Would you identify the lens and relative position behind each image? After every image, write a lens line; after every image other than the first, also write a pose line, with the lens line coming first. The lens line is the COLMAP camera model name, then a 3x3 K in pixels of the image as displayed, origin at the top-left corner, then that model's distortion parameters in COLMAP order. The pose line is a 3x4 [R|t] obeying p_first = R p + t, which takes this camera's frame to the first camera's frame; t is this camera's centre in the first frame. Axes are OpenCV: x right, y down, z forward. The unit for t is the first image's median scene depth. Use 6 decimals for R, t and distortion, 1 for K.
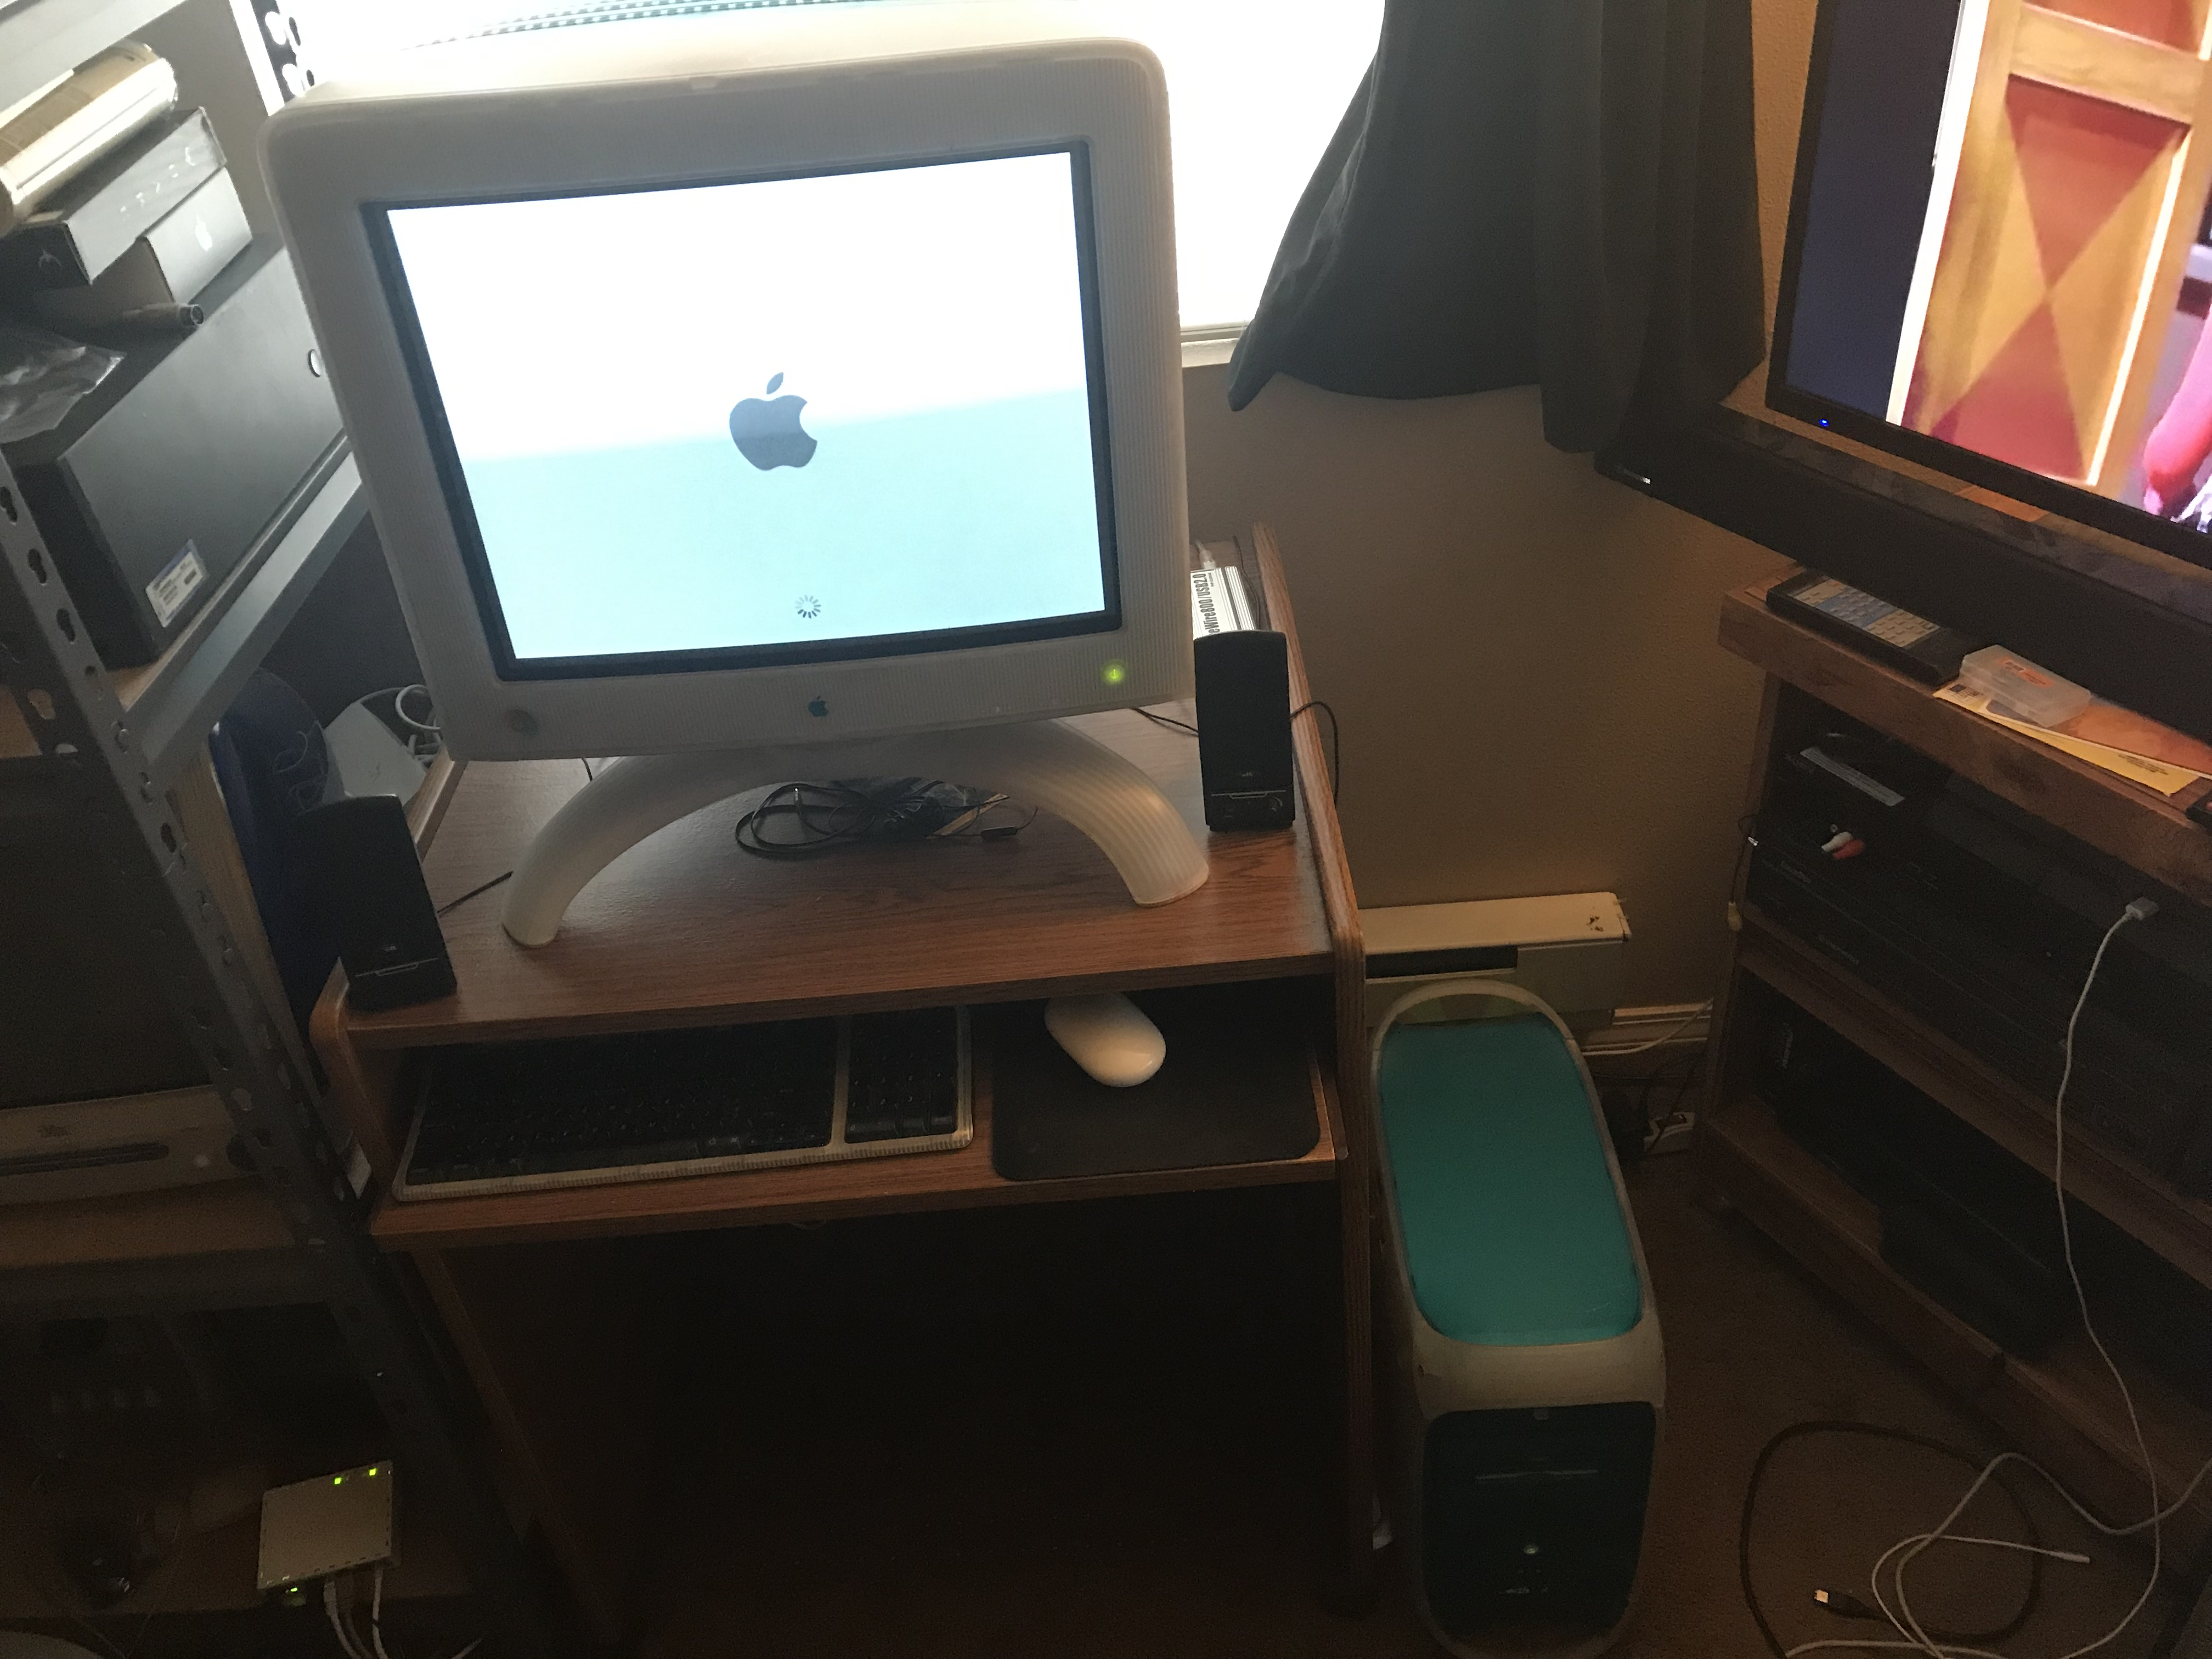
lens RADIAL K [[1731.6, 0, 1106.0], [0, 1731.6, 829.5], [0, 0, 1]] dist [-0.003448, -0.002796]
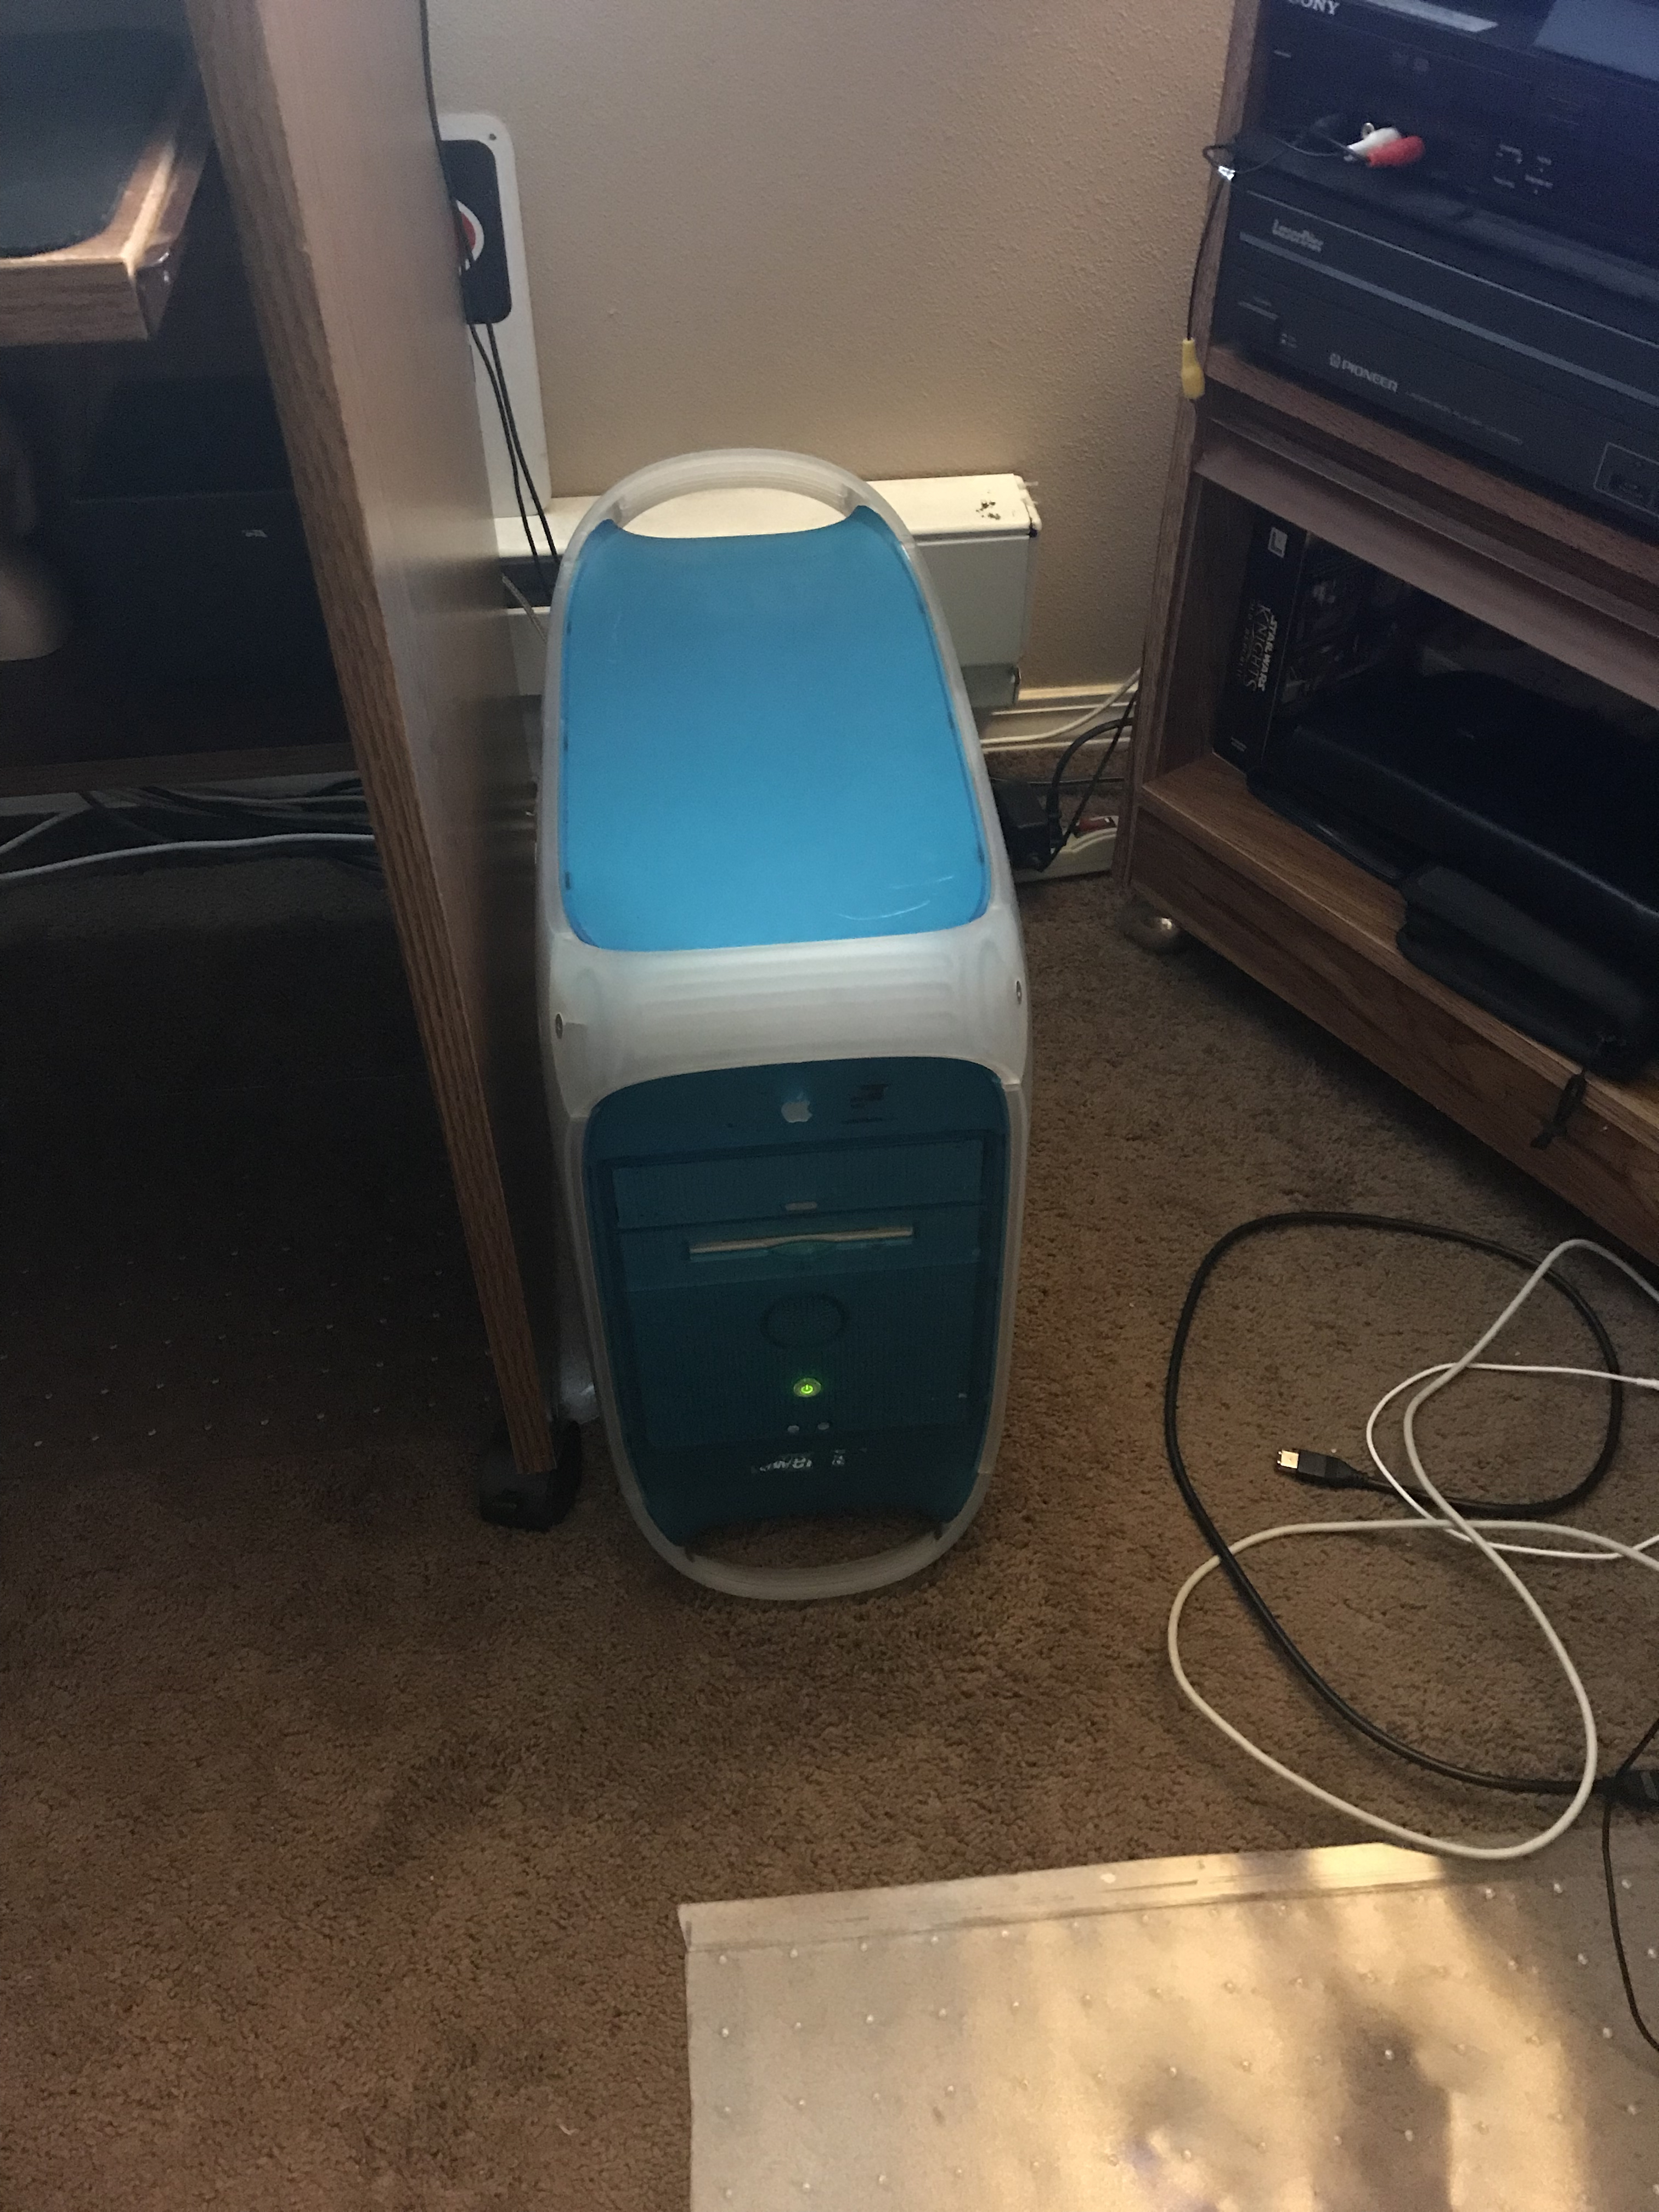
lens RADIAL K [[1778.9, 0, 829.5], [0, 1778.9, 1106.0], [0, 0, 1]] dist [-0.003672, -0.043341]
pose [[0.990132, -0.013392, 0.139494, 0.161788], [-0.007244, 0.989200, 0.146391, 0.222557], [-0.139948, -0.145957, 0.979342, 0.411784]]
